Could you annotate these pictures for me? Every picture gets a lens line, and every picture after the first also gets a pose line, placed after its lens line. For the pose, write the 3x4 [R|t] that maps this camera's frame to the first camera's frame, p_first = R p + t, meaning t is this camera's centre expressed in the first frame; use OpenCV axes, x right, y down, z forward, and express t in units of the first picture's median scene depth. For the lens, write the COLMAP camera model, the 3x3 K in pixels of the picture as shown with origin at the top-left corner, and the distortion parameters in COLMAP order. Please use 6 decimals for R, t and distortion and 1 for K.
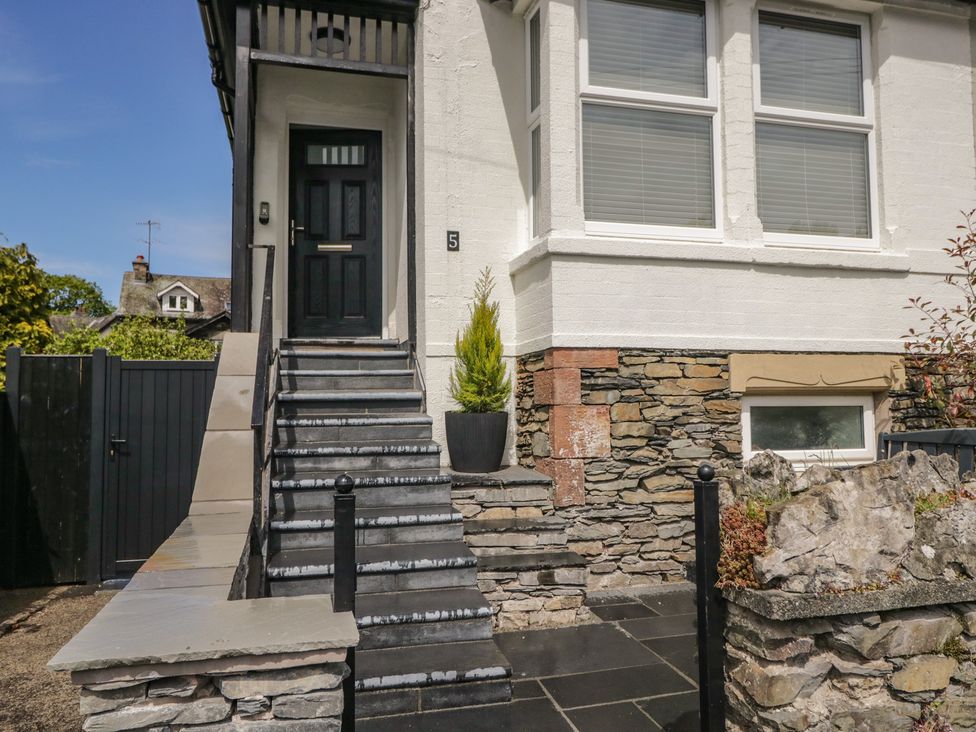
lens RADIAL K [[729.3, 0, 489.5], [0, 729.3, 359.8], [0, 0, 1]] dist [0.008482, -0.008808]
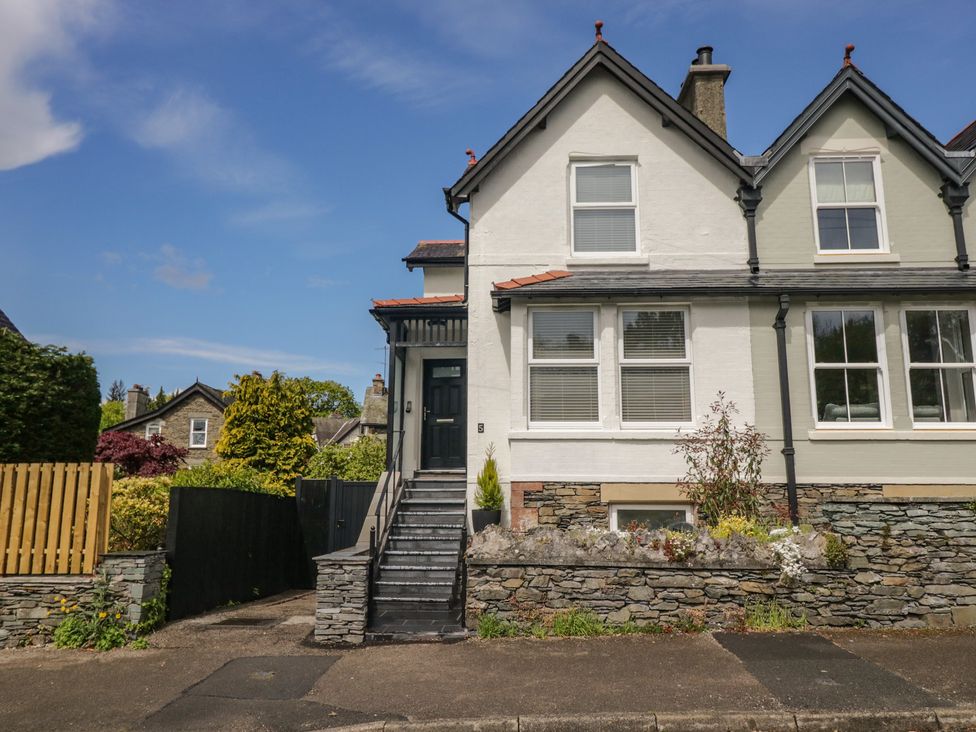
lens RADIAL K [[729.3, 0, 485.6], [0, 729.3, 358.6], [0, 0, 1]] dist [0.008482, -0.008808]
pose [[0.952238, -0.044792, -0.302053, 0.658907], [0.006678, 0.992001, -0.126051, -0.102011], [0.305283, 0.118014, 0.944921, -1.107164]]
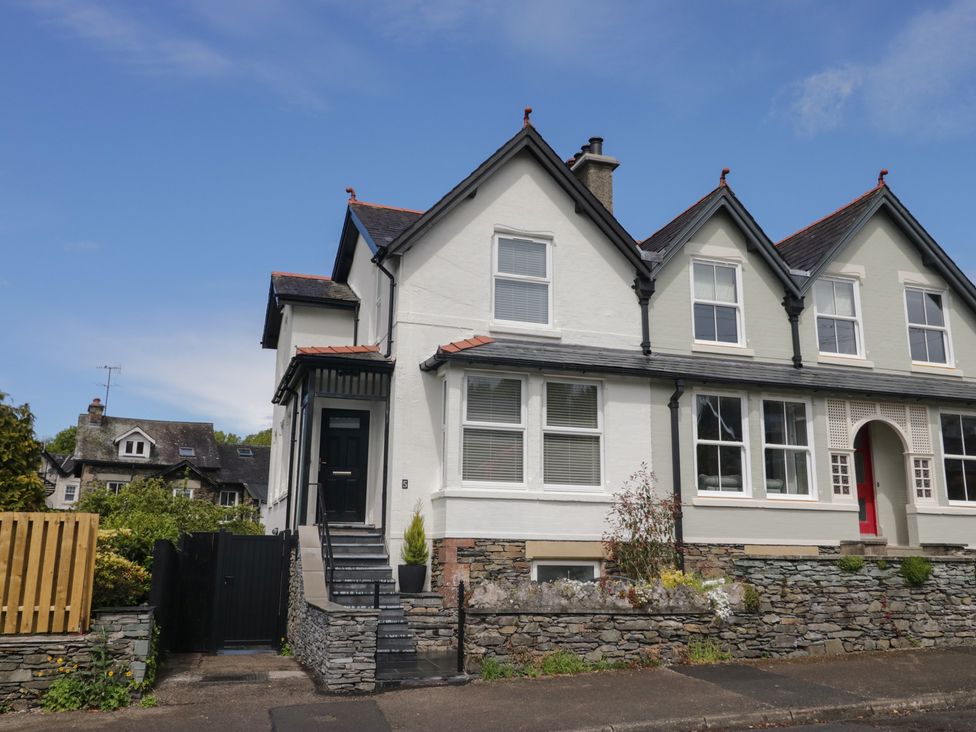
lens RADIAL K [[842.9, 0, 486.9], [0, 842.9, 361.7], [0, 0, 1]] dist [0.006475, 0.008636]
pose [[0.998732, 0.029582, 0.040732, 0.086042], [-0.022495, 0.986104, -0.164600, -0.122587], [-0.045035, 0.163475, 0.985519, -1.646953]]
